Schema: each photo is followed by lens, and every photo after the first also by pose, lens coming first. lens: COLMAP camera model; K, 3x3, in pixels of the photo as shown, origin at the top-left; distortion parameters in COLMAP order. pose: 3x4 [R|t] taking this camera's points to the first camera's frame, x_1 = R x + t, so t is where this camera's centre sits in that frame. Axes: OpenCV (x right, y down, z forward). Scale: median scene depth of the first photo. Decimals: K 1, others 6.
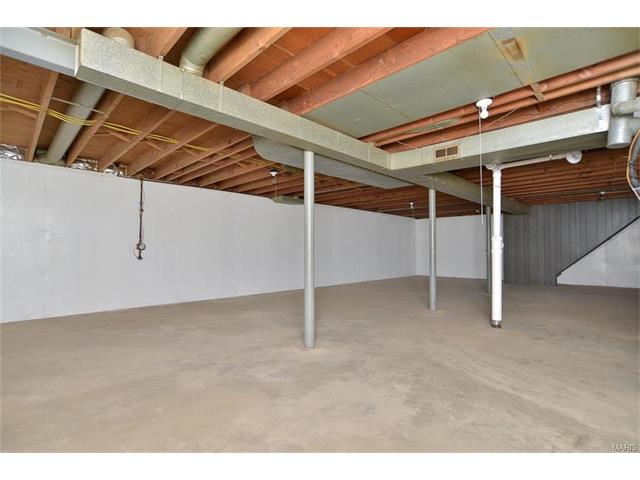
lens RADIAL K [[311.9, 0, 320.0], [0, 311.9, 240.0], [0, 0, 1]] dist [-0.028084, 0.020825]
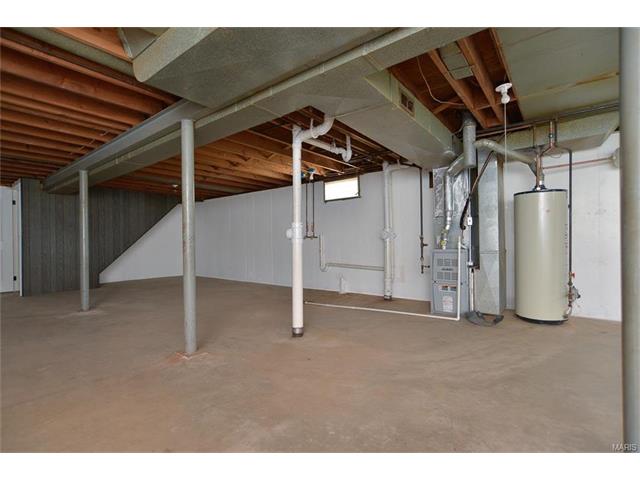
lens RADIAL K [[311.9, 0, 320.0], [0, 311.9, 240.0], [0, 0, 1]] dist [-0.028084, 0.020825]
pose [[-0.114676, 0.005523, 0.993388, -0.362418], [-0.021802, 0.999730, -0.008075, 0.054005], [-0.993164, -0.022584, -0.114524, 1.548181]]
